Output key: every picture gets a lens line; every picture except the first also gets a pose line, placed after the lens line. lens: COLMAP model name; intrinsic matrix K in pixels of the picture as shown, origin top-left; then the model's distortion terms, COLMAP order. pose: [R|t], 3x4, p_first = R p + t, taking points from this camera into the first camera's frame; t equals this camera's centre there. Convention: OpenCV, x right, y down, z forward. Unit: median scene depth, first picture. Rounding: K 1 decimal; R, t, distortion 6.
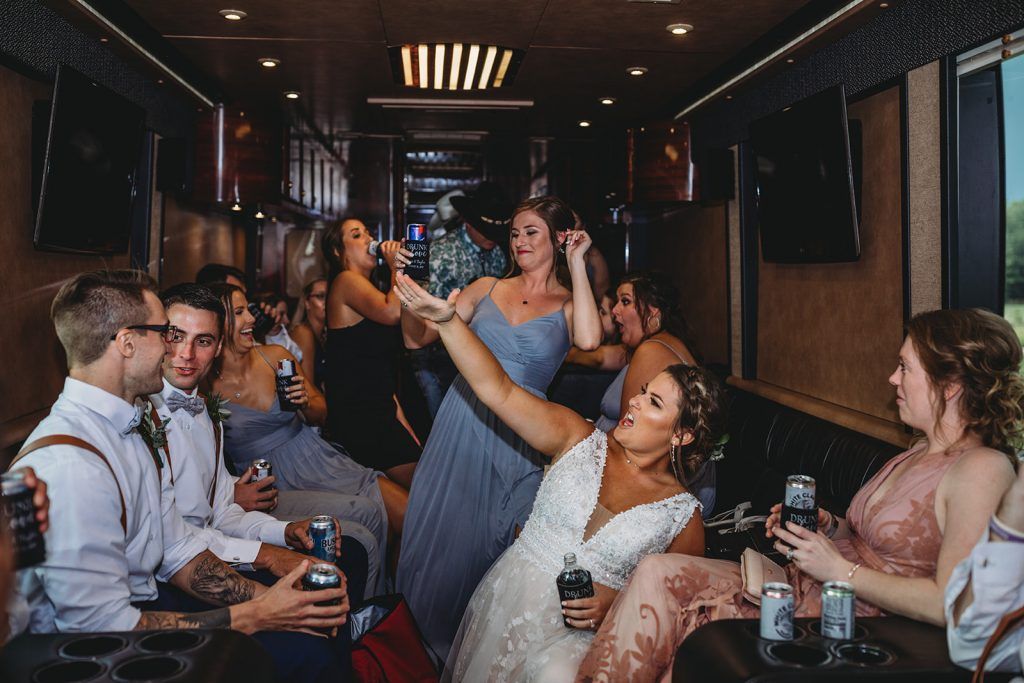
lens RADIAL K [[941.5, 0, 512.0], [0, 941.5, 341.5], [0, 0, 1]] dist [0.001377, -0.005398]
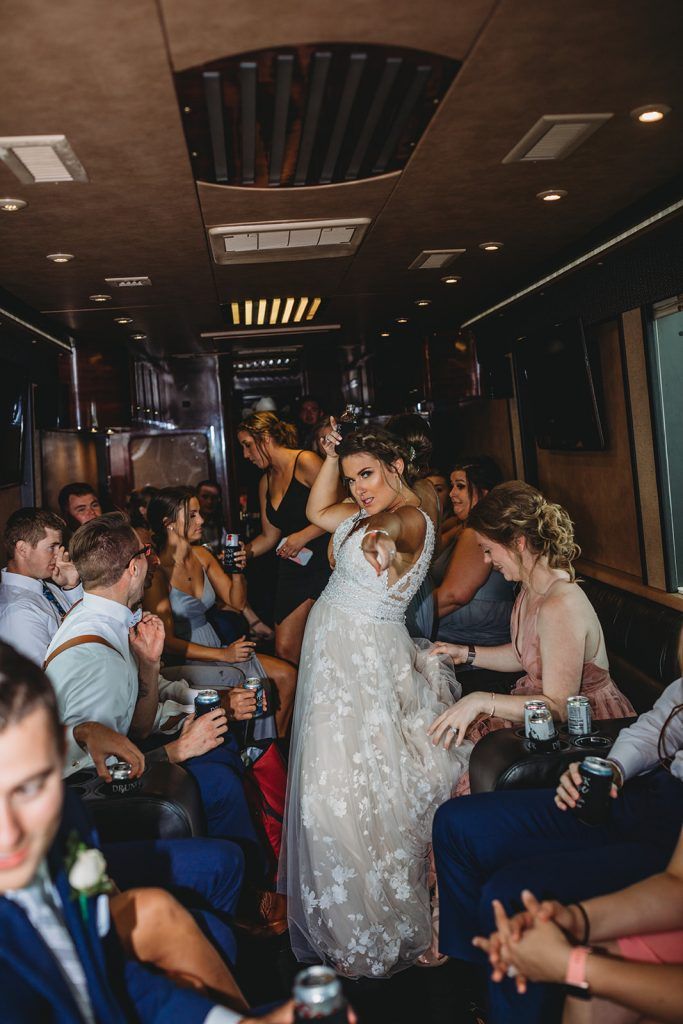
lens RADIAL K [[941.5, 0, 341.5], [0, 941.5, 512.0], [0, 0, 1]] dist [0.001377, -0.005398]
pose [[0.996661, -0.081520, 0.004718, -0.000809], [0.081477, 0.996639, 0.008517, -0.032407], [-0.005396, -0.008104, 0.999953, -0.206081]]
